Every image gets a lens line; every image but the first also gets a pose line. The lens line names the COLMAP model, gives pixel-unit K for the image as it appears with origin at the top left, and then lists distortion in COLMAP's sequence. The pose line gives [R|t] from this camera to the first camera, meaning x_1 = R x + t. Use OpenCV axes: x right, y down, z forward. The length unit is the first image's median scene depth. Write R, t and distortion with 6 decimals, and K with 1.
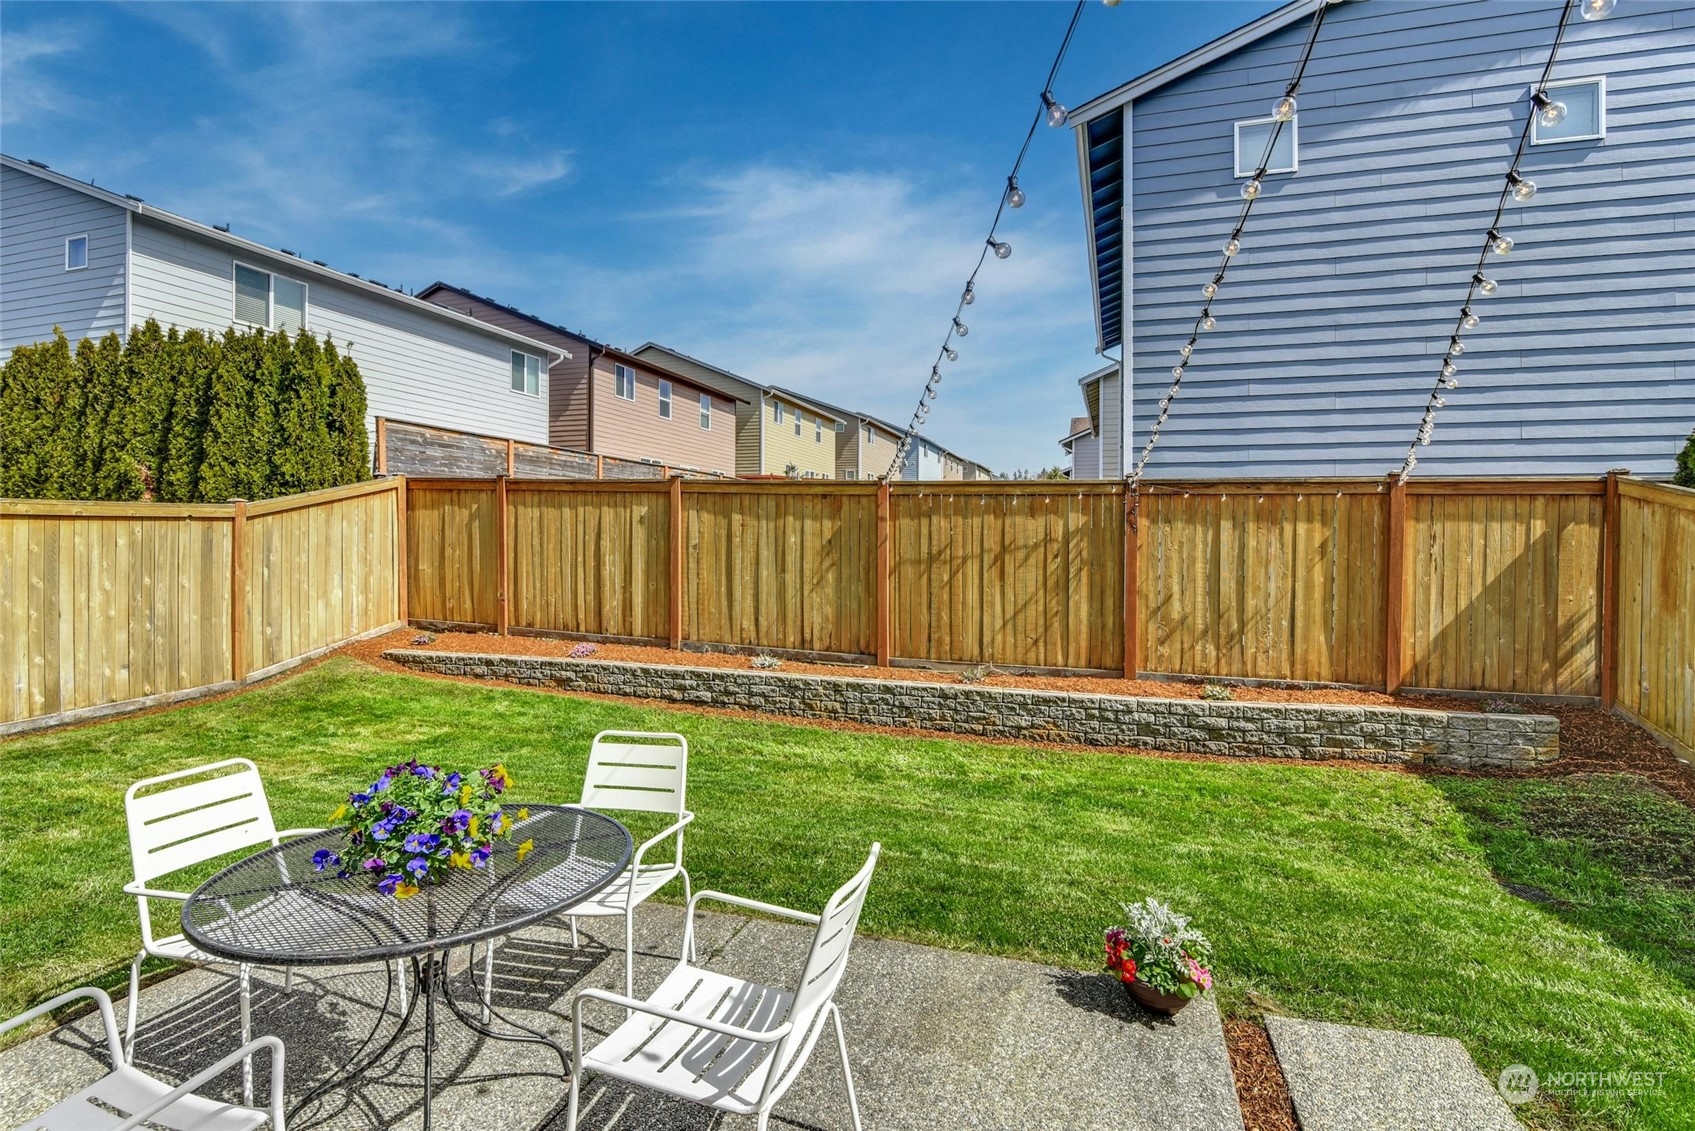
lens RADIAL K [[798.8, 0, 844.3], [0, 798.8, 537.6], [0, 0, 1]] dist [-0.014418, 0.000286]
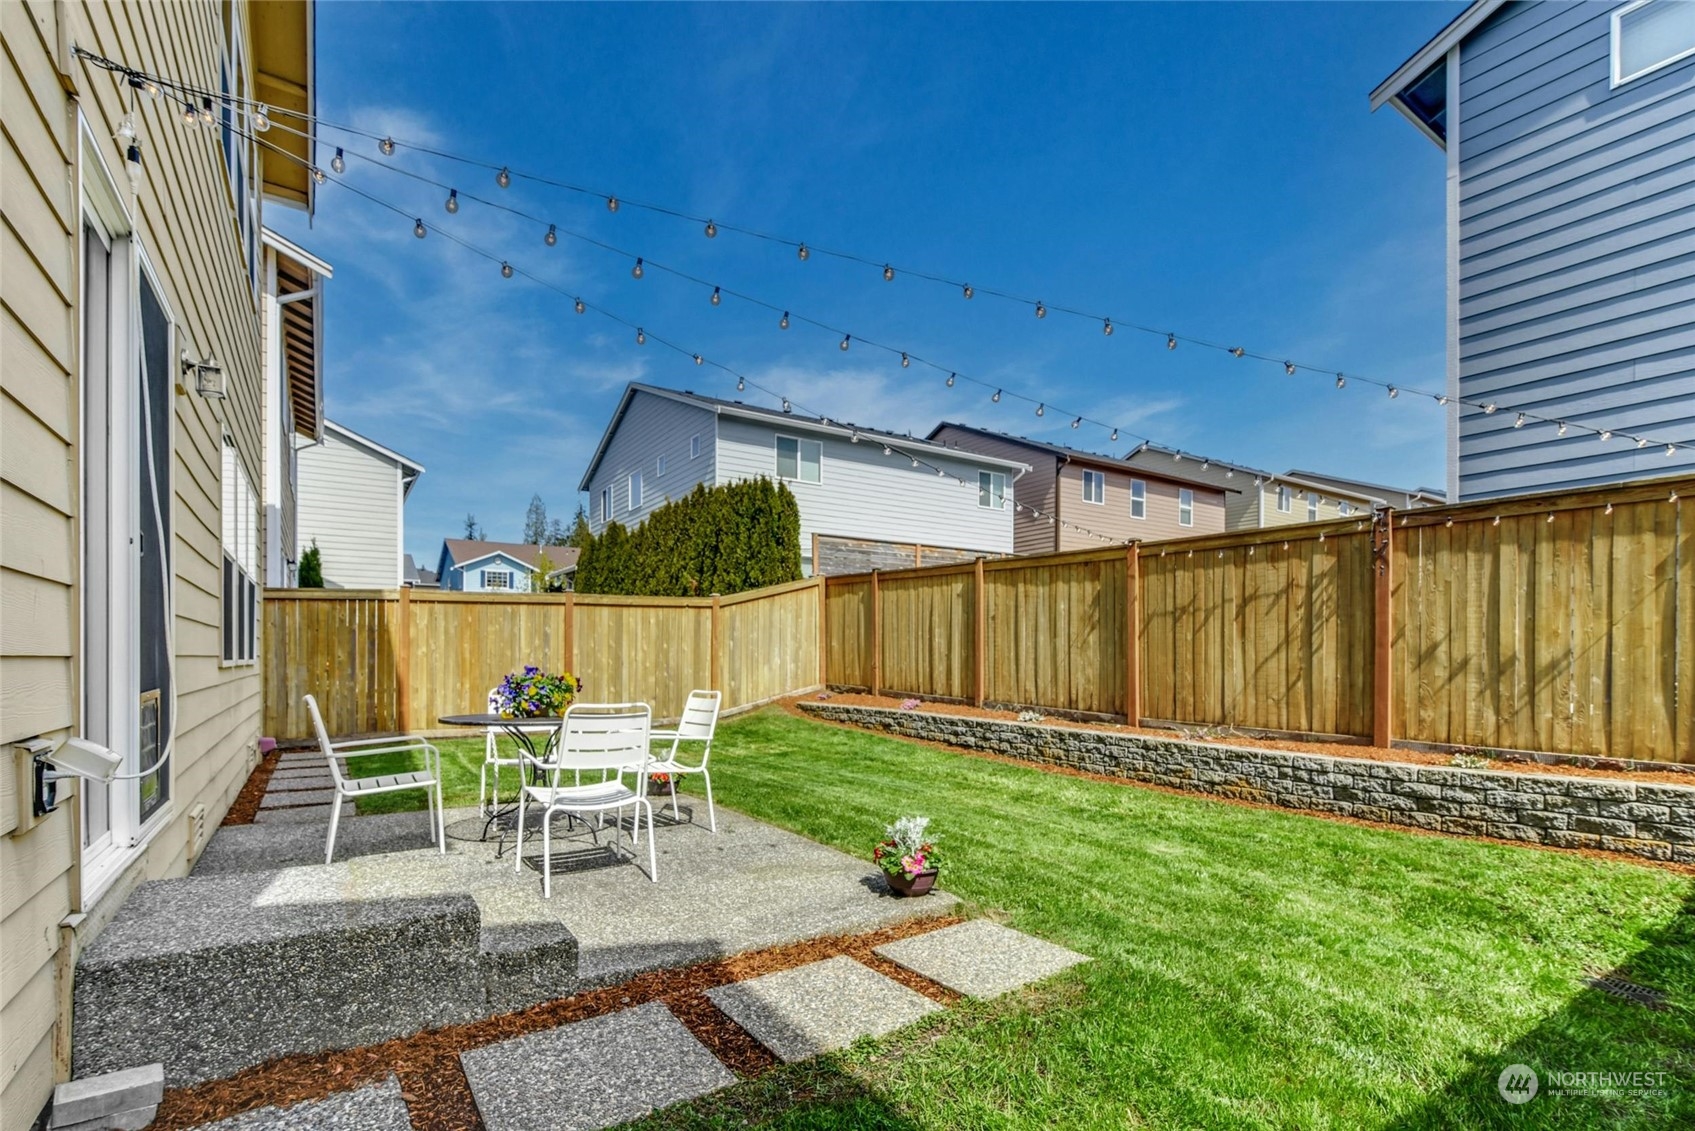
lens RADIAL K [[829.9, 0, 845.5], [0, 829.9, 657.1], [0, 0, 1]] dist [-0.000835, 0.000415]
pose [[0.763368, -0.000723, -0.645963, 0.467707], [-0.003430, 0.999981, -0.005173, 0.083352], [0.645955, 0.006164, 0.763351, -0.042056]]
